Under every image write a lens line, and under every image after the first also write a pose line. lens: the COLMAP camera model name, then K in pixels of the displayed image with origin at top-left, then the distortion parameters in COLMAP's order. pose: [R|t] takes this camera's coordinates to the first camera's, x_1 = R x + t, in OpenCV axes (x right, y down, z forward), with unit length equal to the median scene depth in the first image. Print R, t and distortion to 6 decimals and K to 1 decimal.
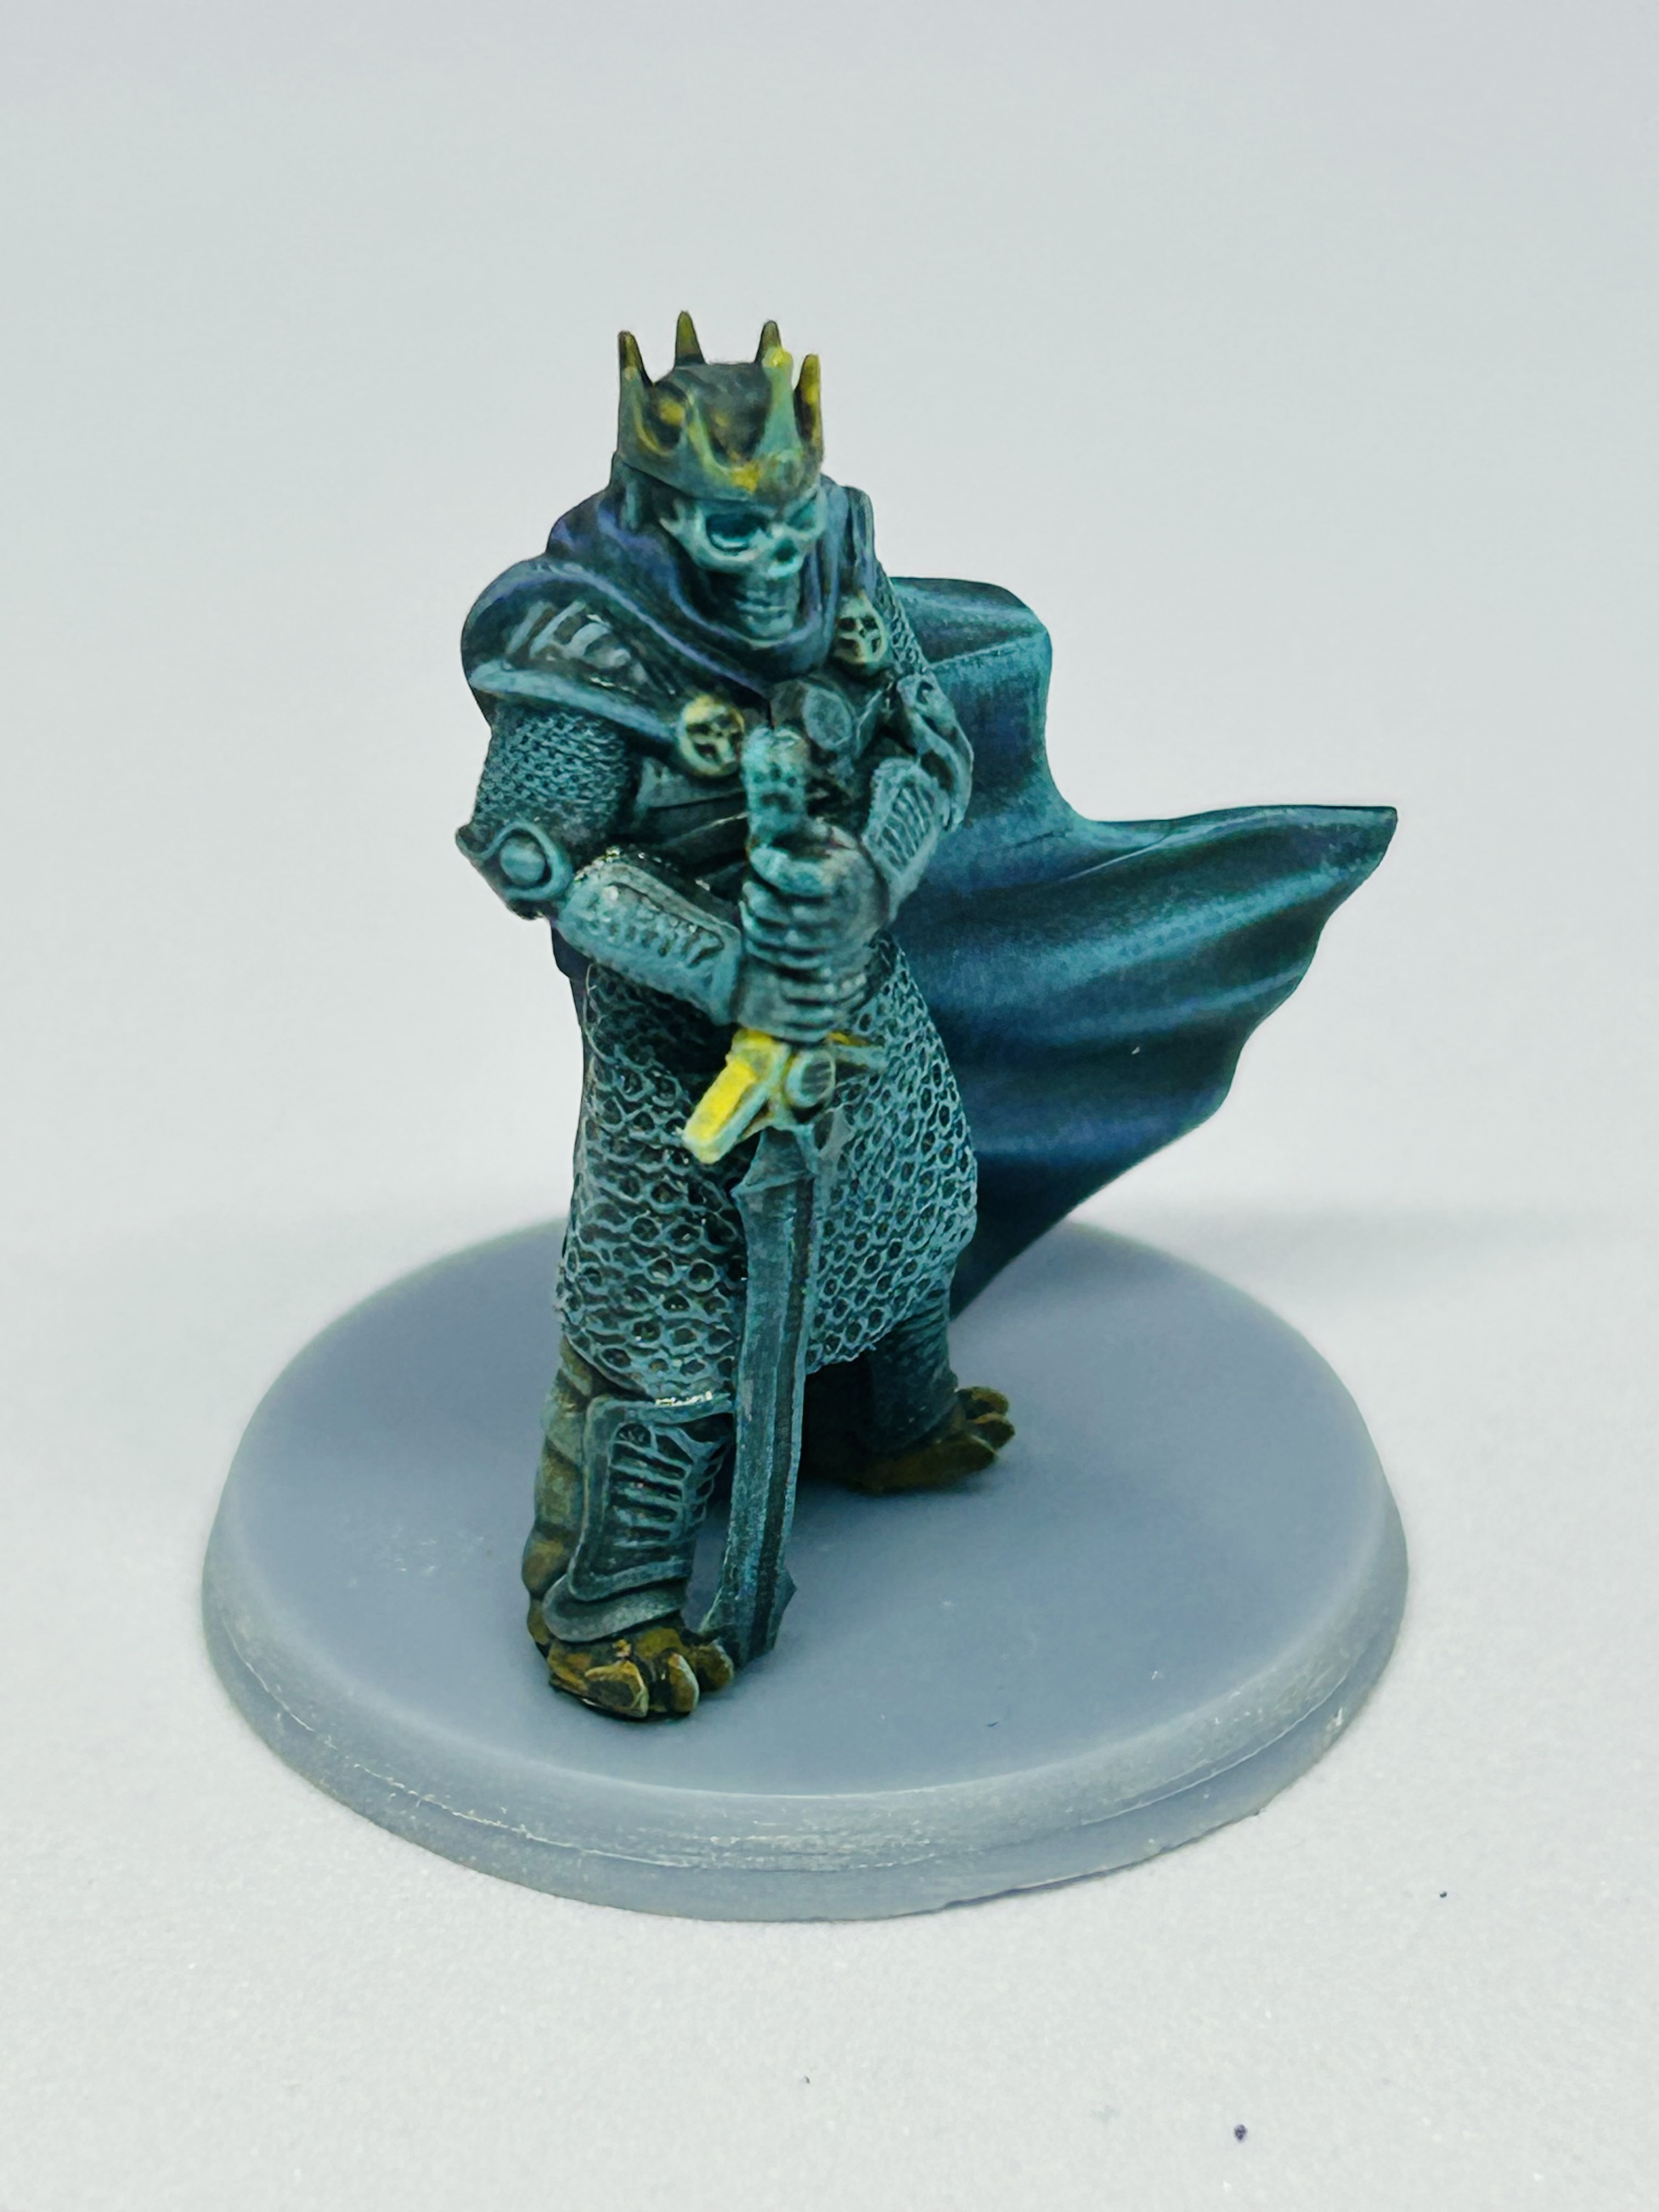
lens RADIAL K [[6885.6, 0, 829.5], [0, 6885.6, 1106.0], [0, 0, 1]] dist [0.087663, 0.341438]
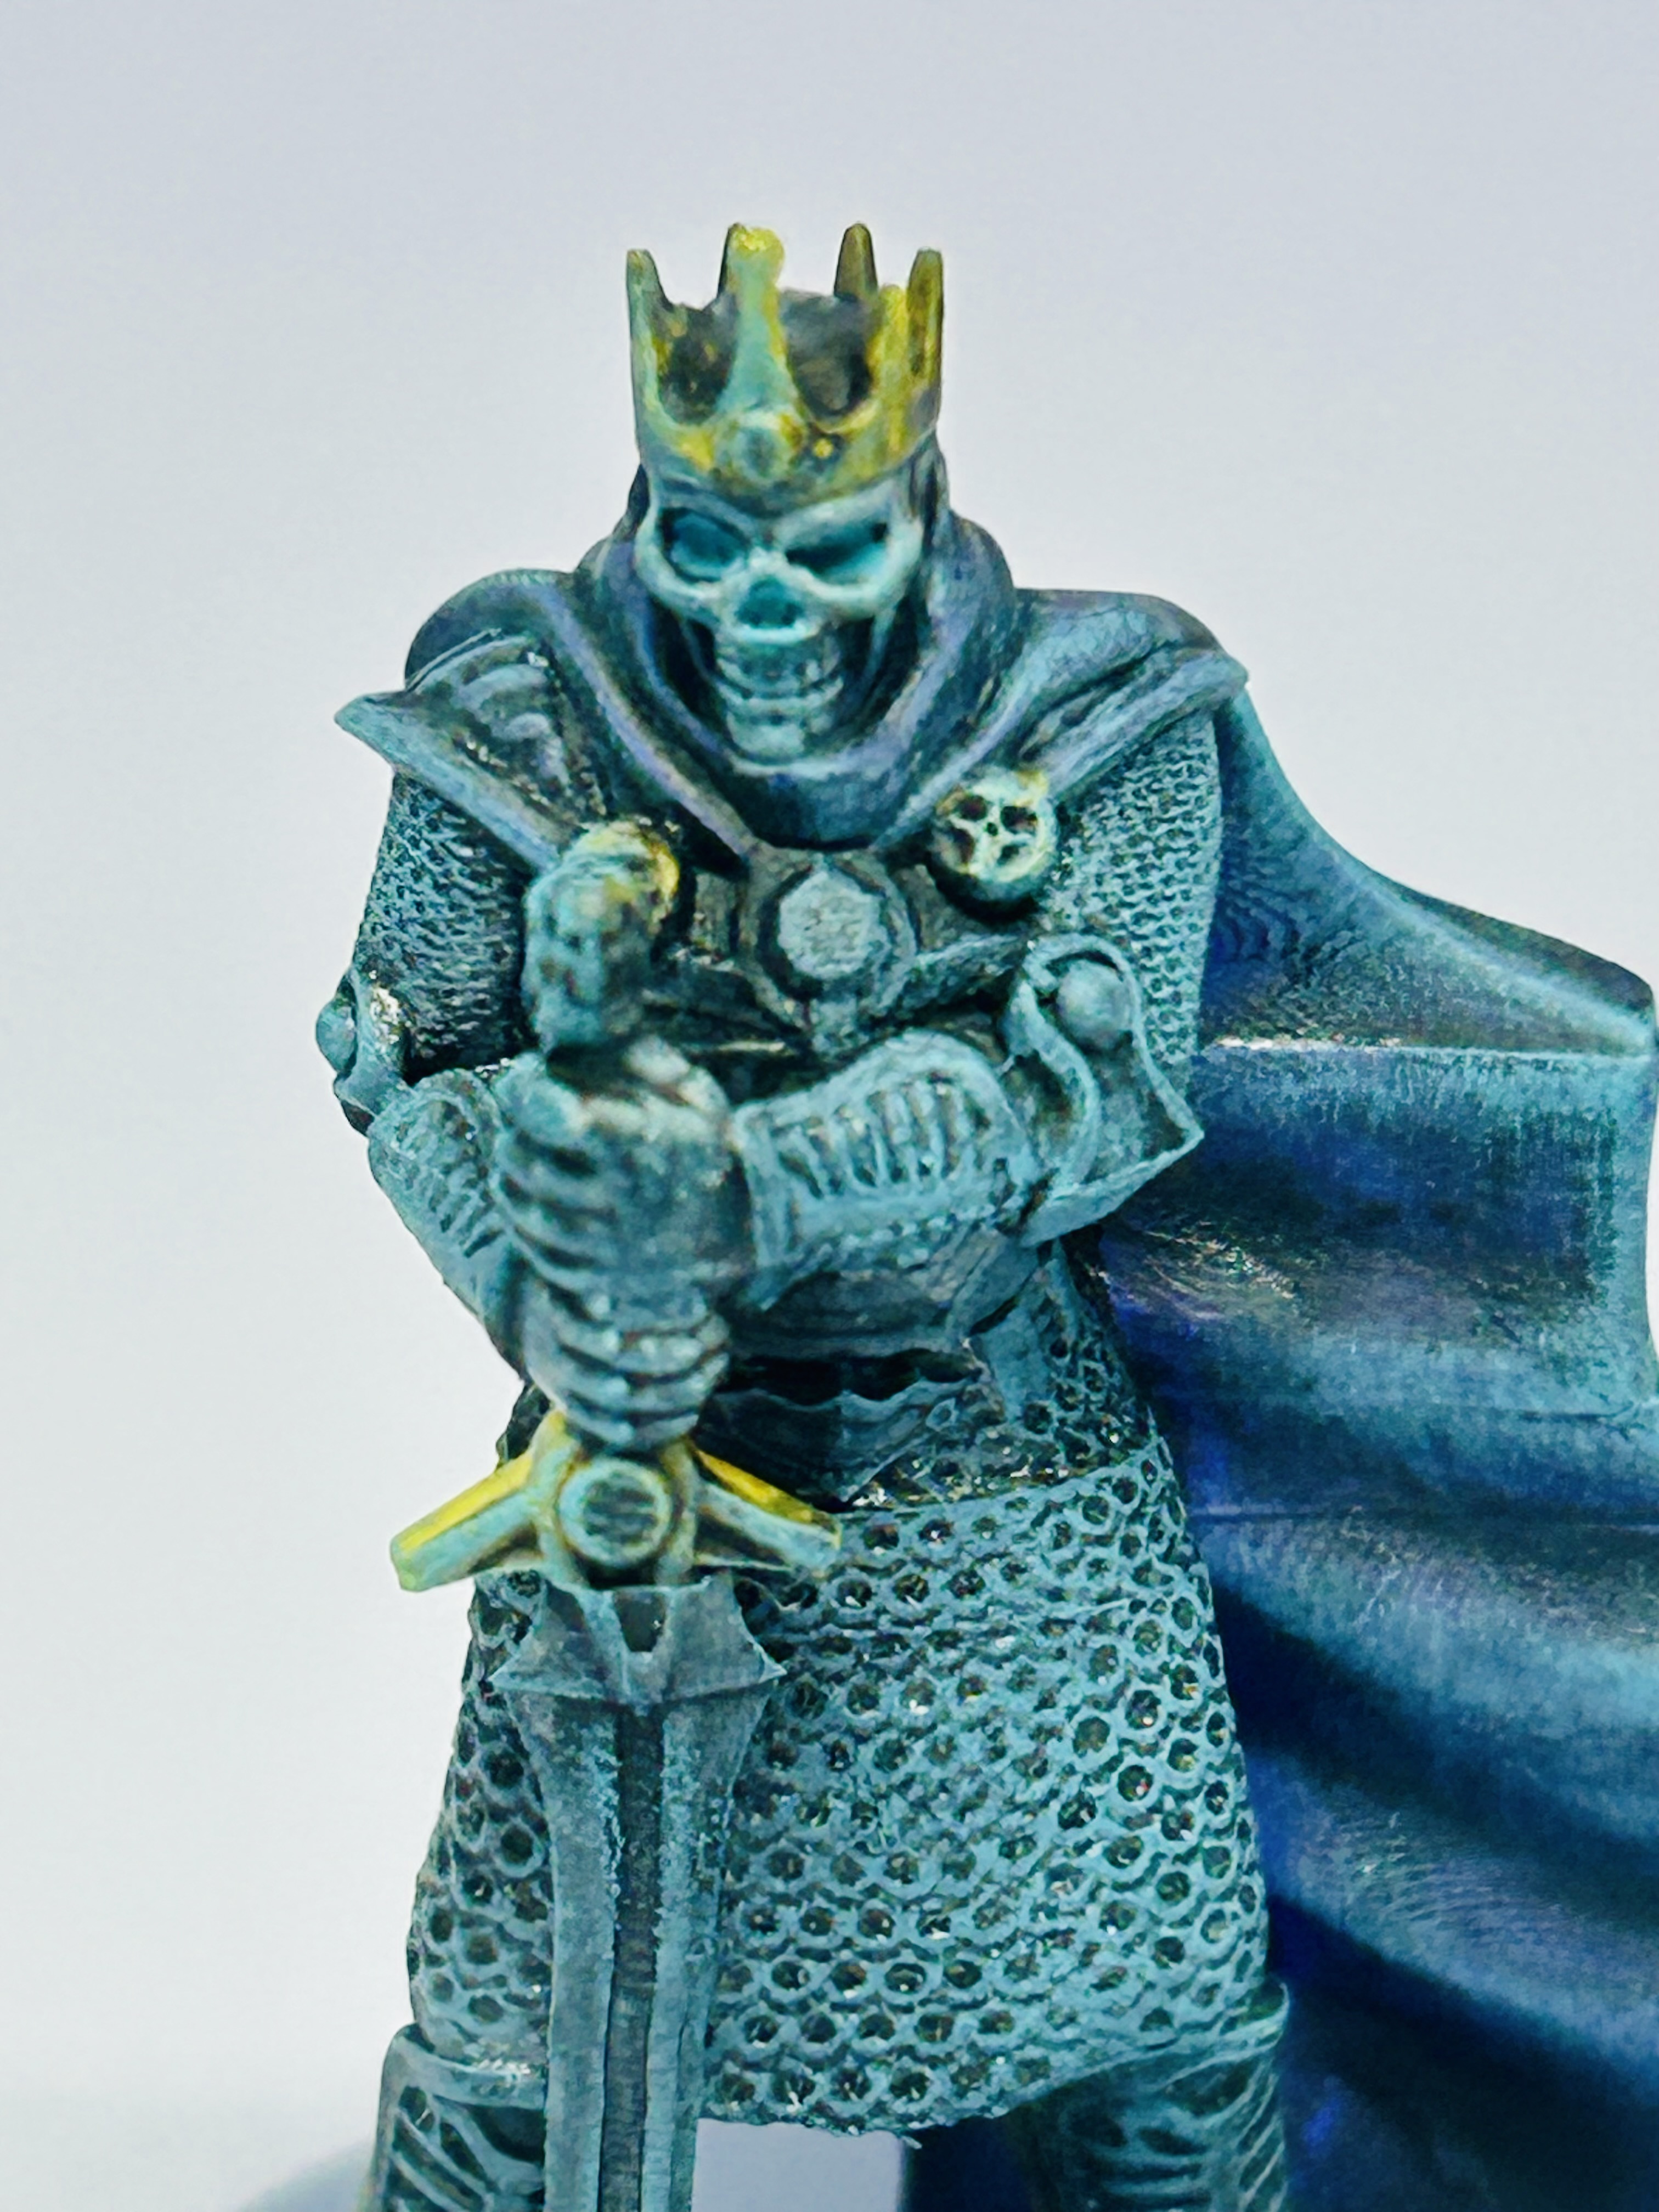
lens RADIAL K [[9512.6, 0, 829.5], [0, 9512.6, 1106.0], [0, 0, 1]] dist [0.190351, 0.664842]
pose [[0.755787, 0.226292, -0.614473, 0.479331], [-0.344180, 0.935593, -0.078782, 0.020159], [0.557069, 0.271032, 0.784994, 0.365893]]
